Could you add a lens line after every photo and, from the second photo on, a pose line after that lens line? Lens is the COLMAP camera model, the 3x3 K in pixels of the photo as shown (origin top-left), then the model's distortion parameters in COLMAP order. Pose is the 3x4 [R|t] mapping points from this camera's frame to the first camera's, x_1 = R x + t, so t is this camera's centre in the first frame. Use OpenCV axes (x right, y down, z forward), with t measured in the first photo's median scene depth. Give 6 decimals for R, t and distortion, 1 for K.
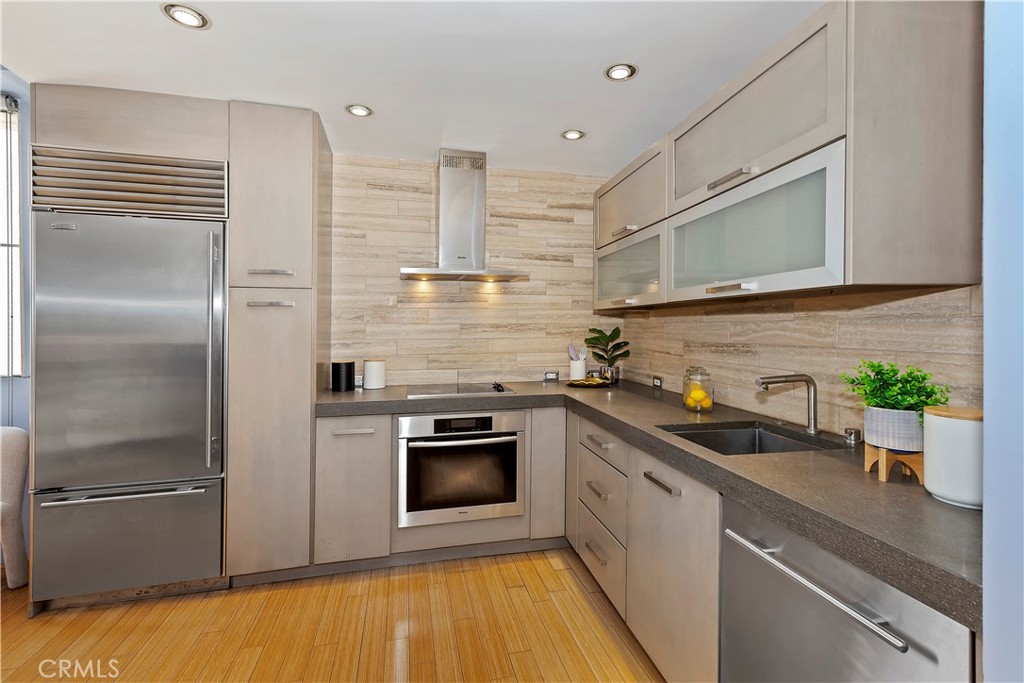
lens RADIAL K [[453.1, 0, 514.8], [0, 453.1, 336.7], [0, 0, 1]] dist [0.000925, -0.000013]
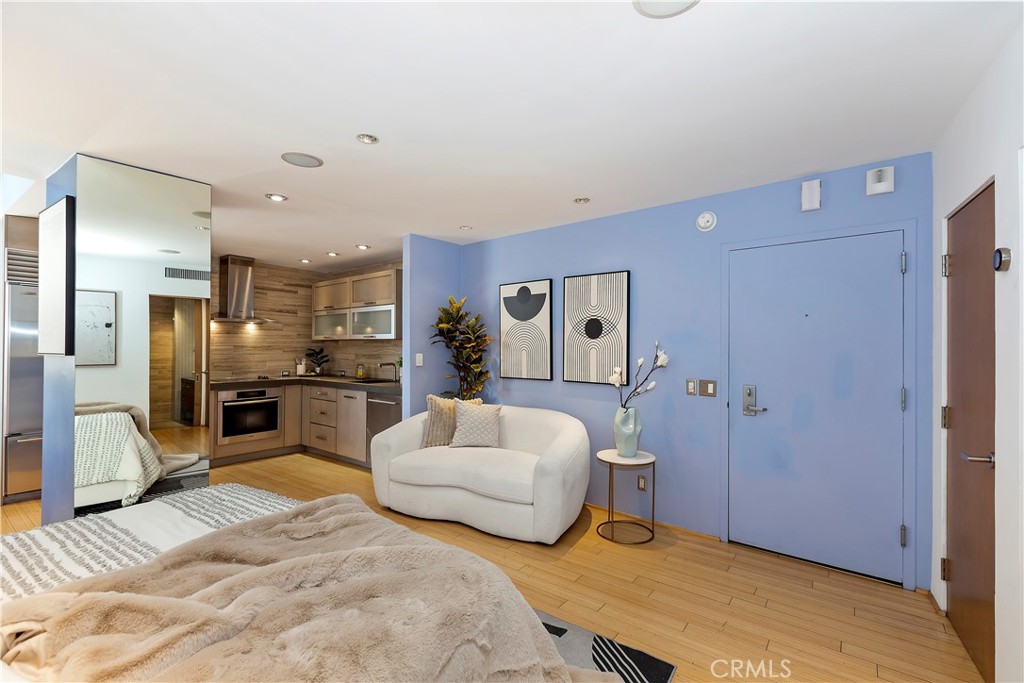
lens RADIAL K [[453.1, 0, 515.1], [0, 453.1, 348.7], [0, 0, 1]] dist [0.000925, -0.000013]
pose [[0.758614, 0.003285, 0.651532, -0.465147], [0.007186, 0.999884, -0.013410, 0.016864], [-0.651501, 0.014855, 0.758503, -1.164484]]
